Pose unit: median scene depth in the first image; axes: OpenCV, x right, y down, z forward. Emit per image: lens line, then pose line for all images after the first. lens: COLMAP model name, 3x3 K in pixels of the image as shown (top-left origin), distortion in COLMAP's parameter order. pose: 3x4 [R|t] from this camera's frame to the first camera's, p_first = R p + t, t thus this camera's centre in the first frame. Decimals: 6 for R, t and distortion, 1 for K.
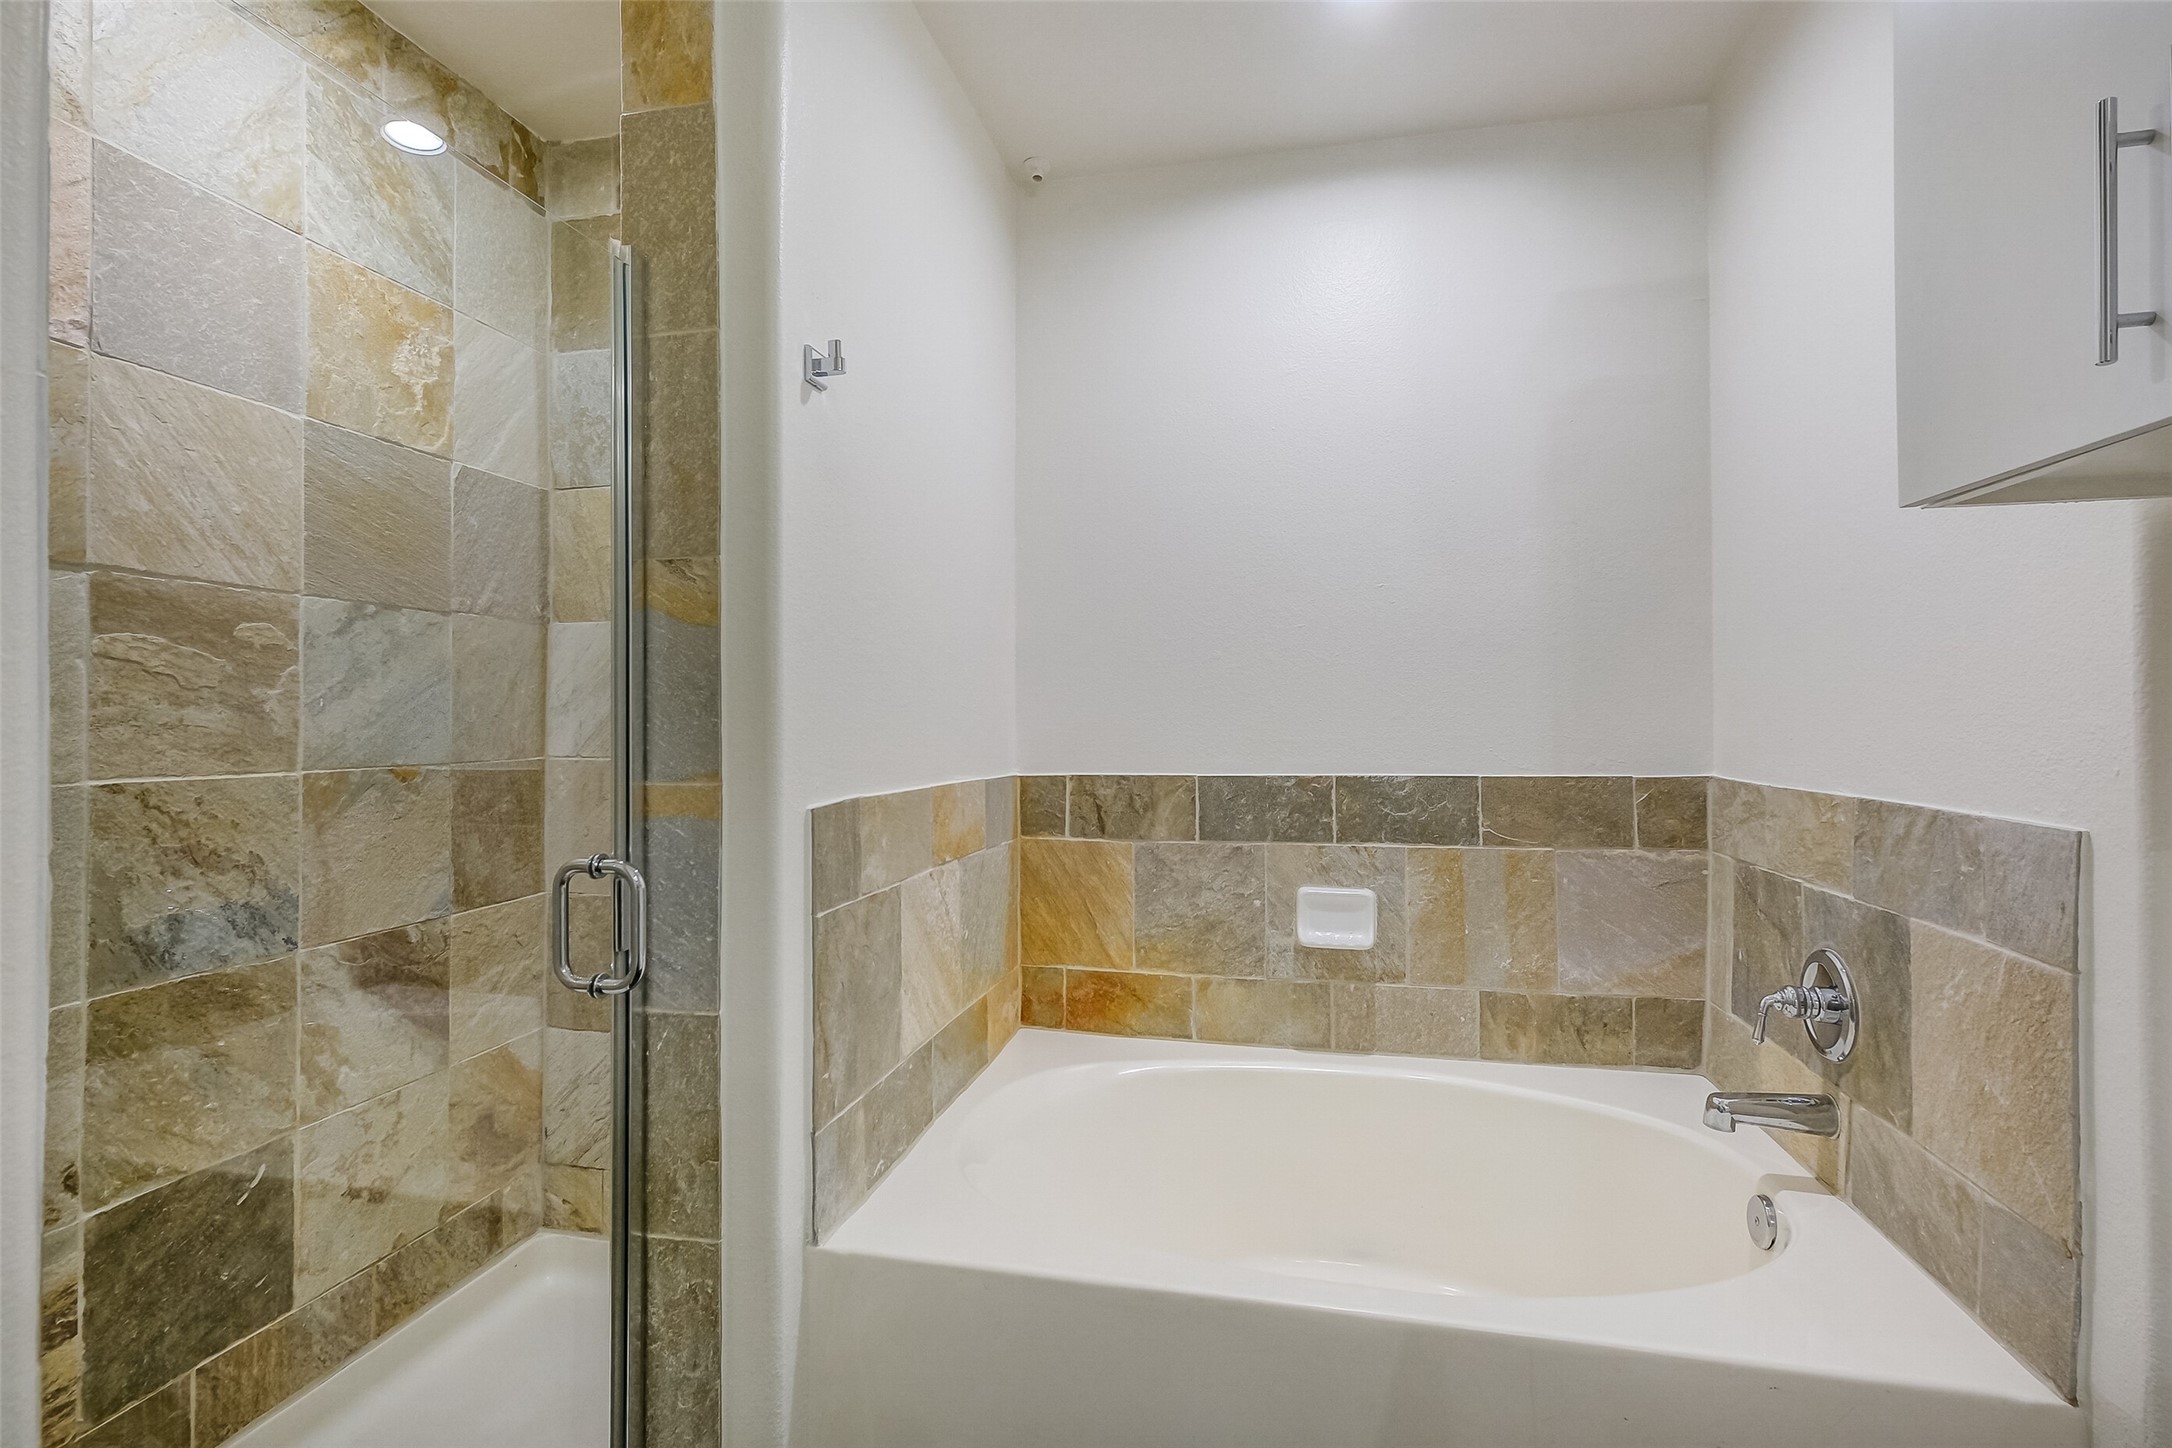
lens RADIAL K [[981.3, 0, 1098.6], [0, 981.3, 712.5], [0, 0, 1]] dist [0.003224, 0.001116]
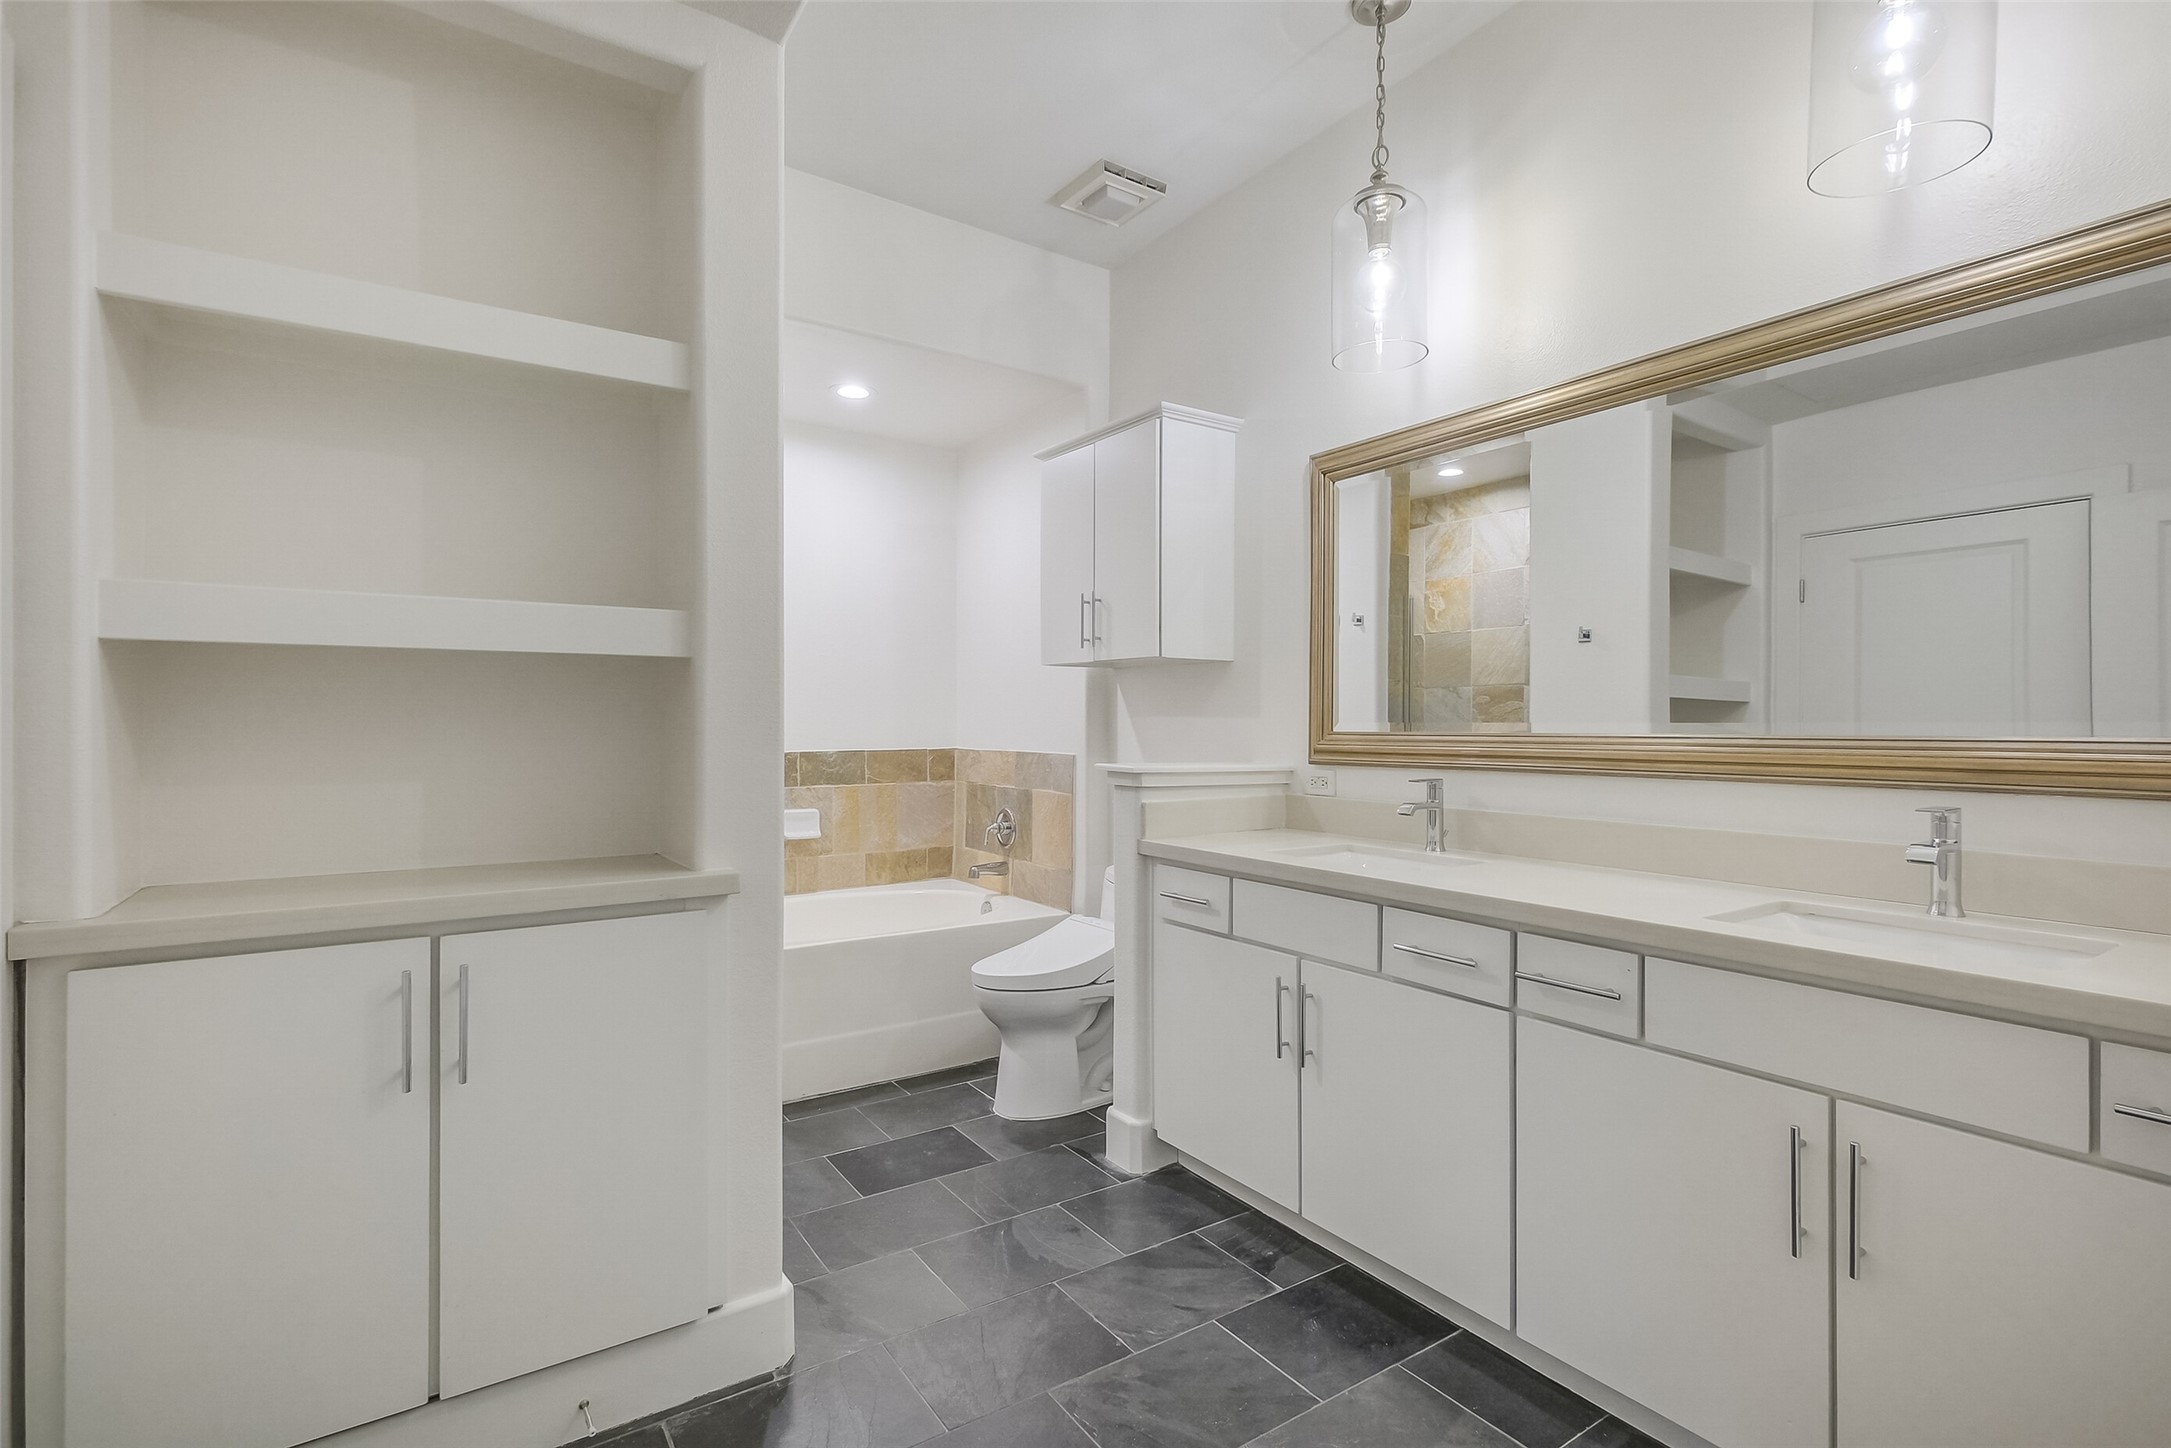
lens RADIAL K [[980.9, 0, 1088.6], [0, 980.9, 722.5], [0, 0, 1]] dist [0.003224, 0.001116]
pose [[0.680350, 0.003852, 0.732877, -0.836889], [-0.009660, 0.999946, 0.003711, -0.005598], [-0.732824, -0.009605, 0.680351, -0.775760]]
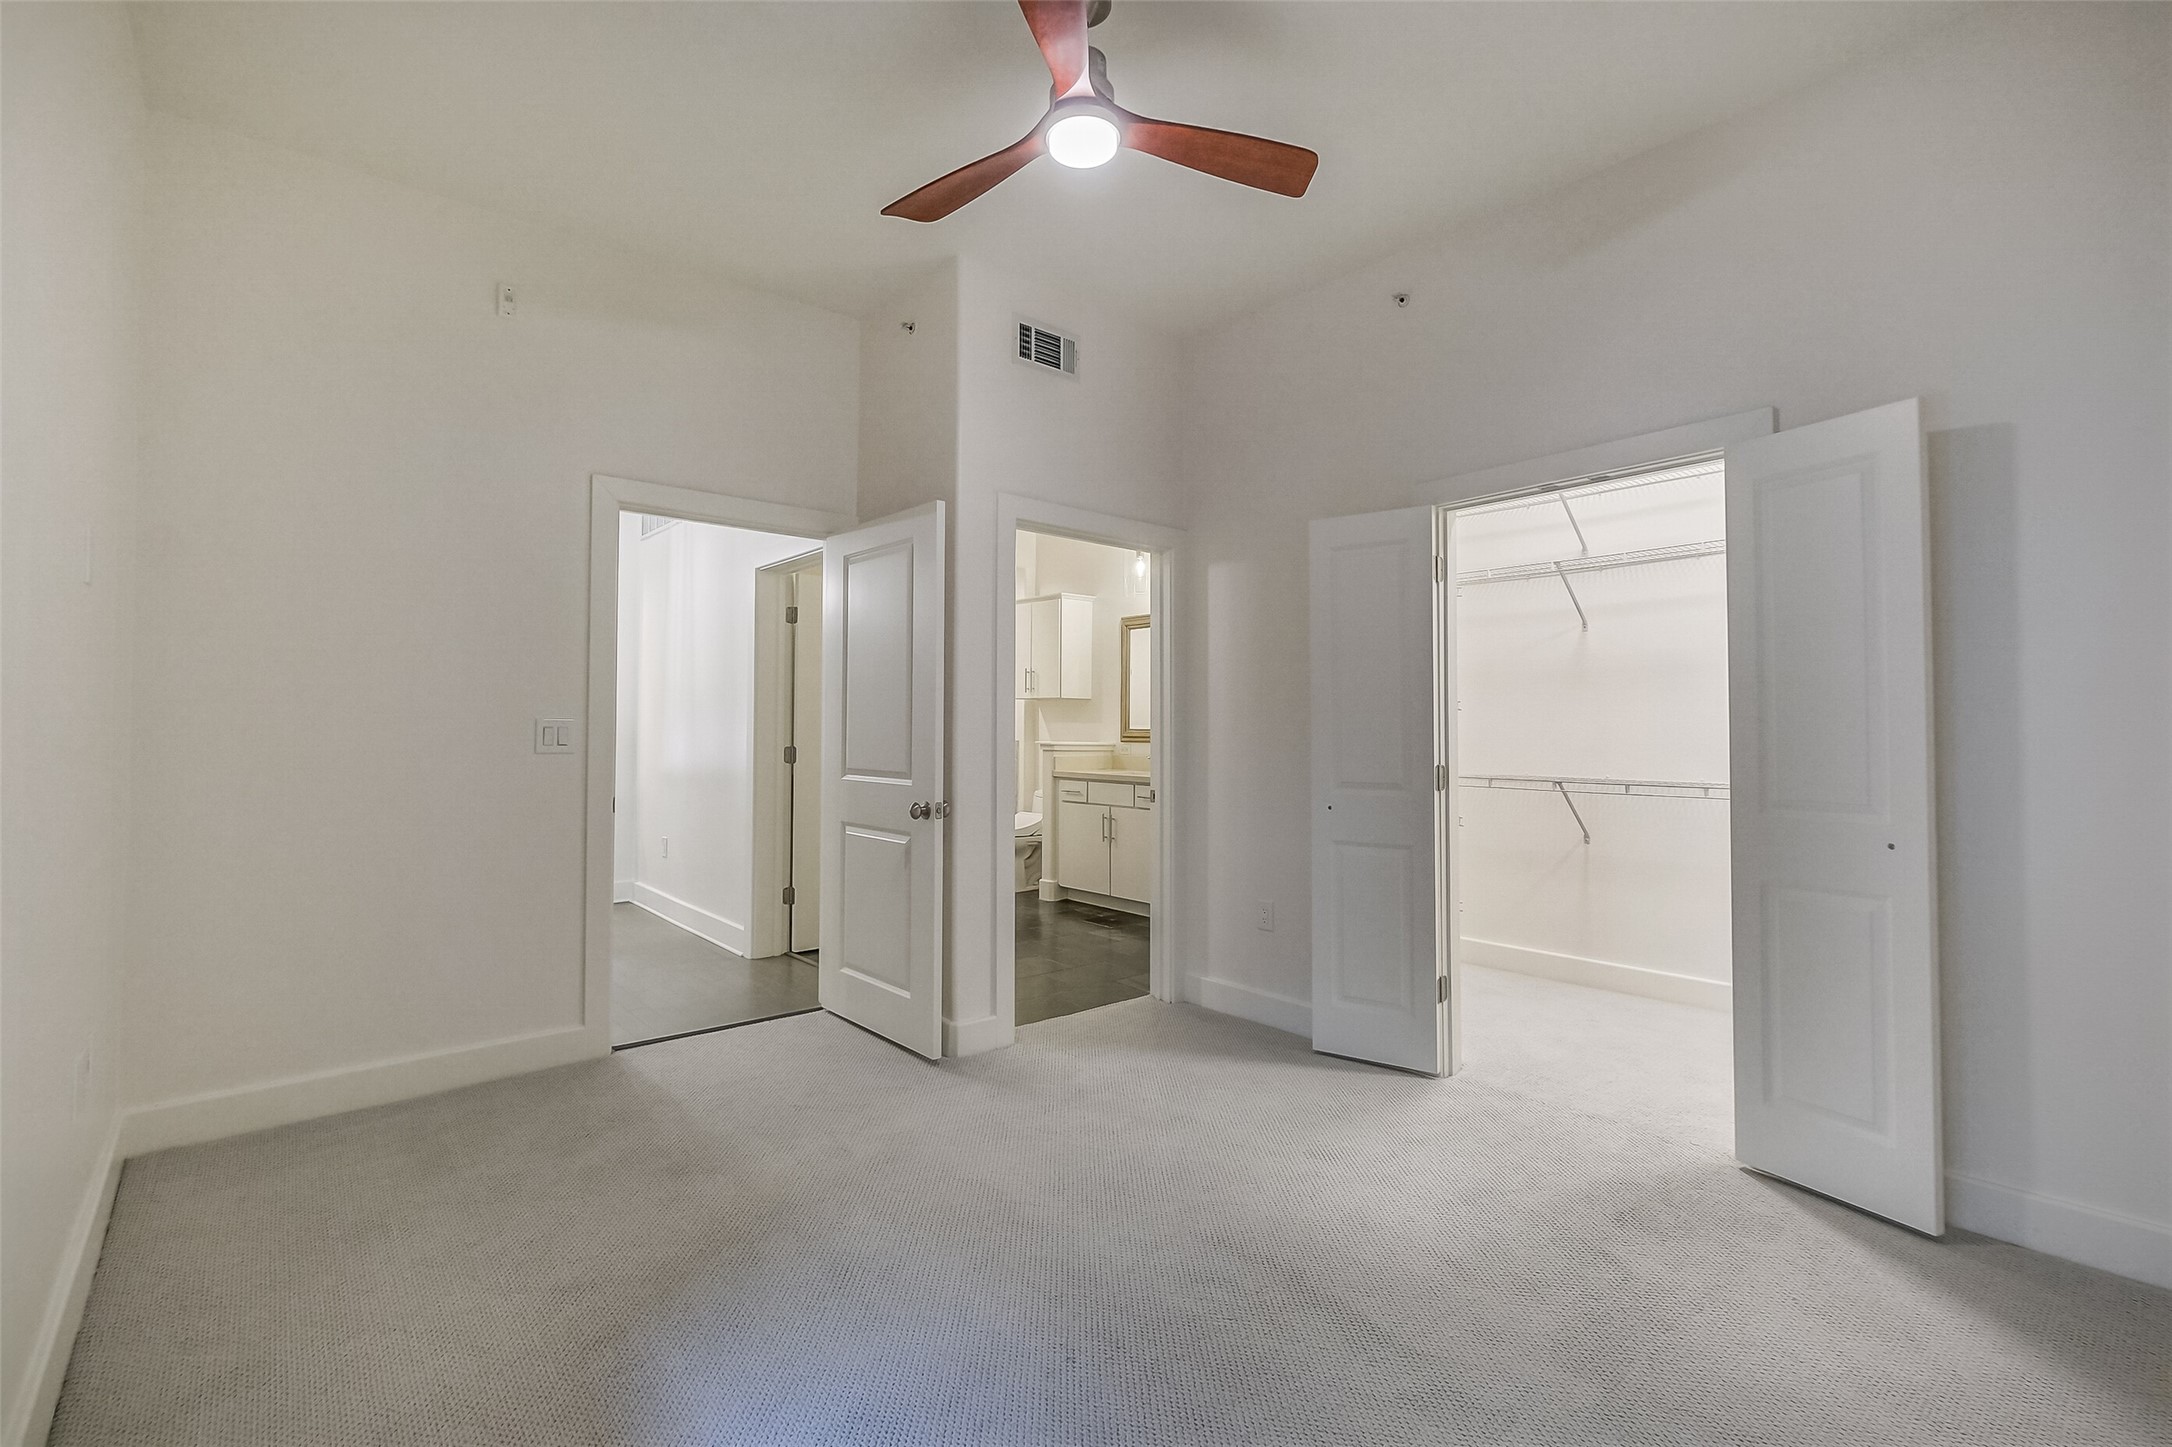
lens RADIAL K [[981.3, 0, 1085.1], [0, 981.3, 722.1], [0, 0, 1]] dist [0.003224, 0.001116]
pose [[0.595521, 0.010881, 0.803266, -2.562544], [-0.011135, 0.999924, -0.005290, 0.006195], [-0.803263, -0.005795, 0.595596, -2.098464]]
